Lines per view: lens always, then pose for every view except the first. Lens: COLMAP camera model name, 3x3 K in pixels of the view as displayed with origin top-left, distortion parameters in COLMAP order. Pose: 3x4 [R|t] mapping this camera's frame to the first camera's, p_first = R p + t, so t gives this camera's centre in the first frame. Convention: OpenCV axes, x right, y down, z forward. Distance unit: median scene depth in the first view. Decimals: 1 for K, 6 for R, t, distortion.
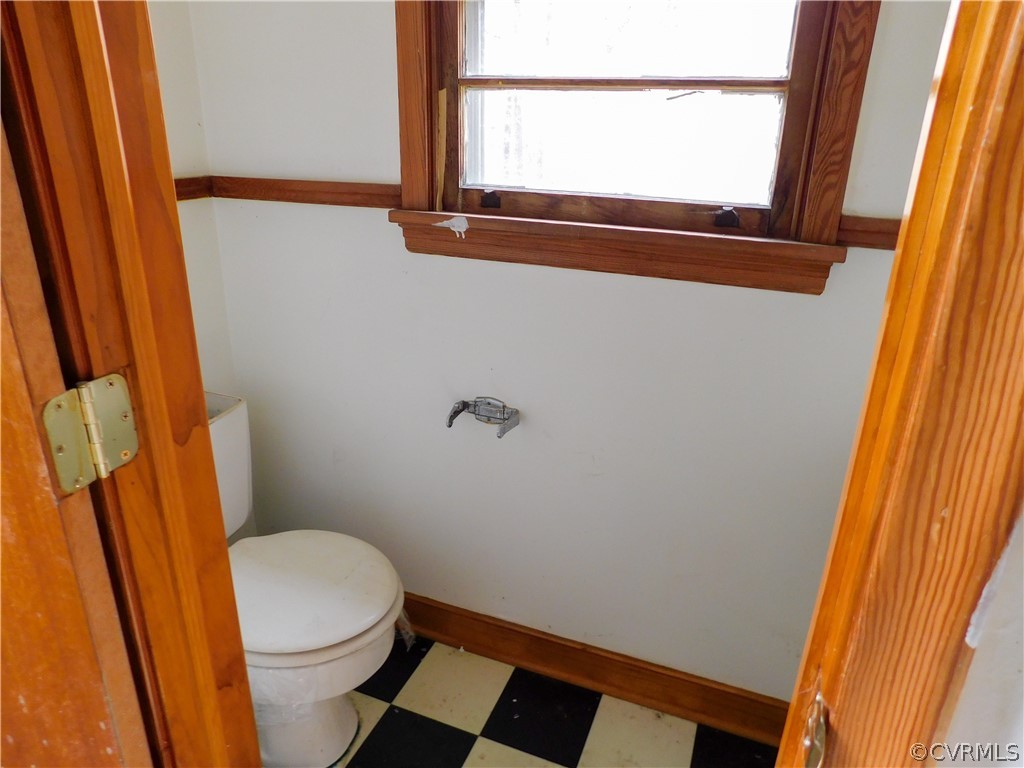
lens RADIAL K [[669.2, 0, 506.5], [0, 669.2, 384.4], [0, 0, 1]] dist [-0.081803, 0.059055]
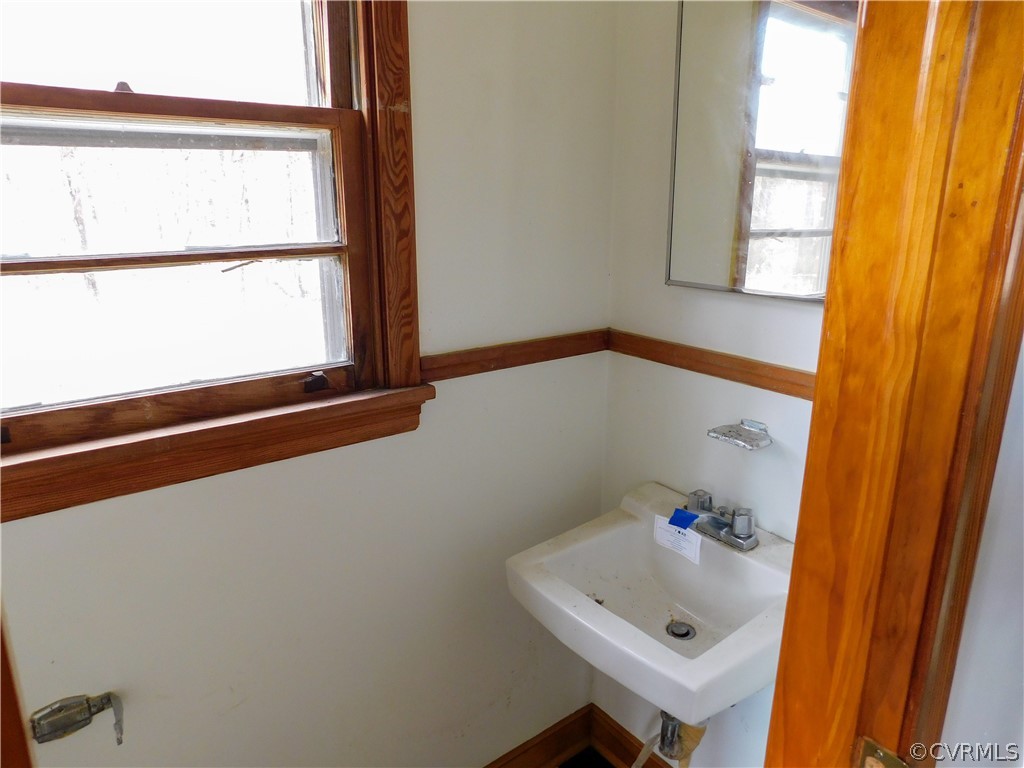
lens RADIAL K [[669.2, 0, 506.5], [0, 669.2, 384.4], [0, 0, 1]] dist [-0.081803, 0.059055]
pose [[0.507340, -0.243809, 0.826537, -0.337513], [0.331390, 0.940584, 0.074039, -0.235542], [-0.795479, 0.236343, 0.557992, 0.244838]]
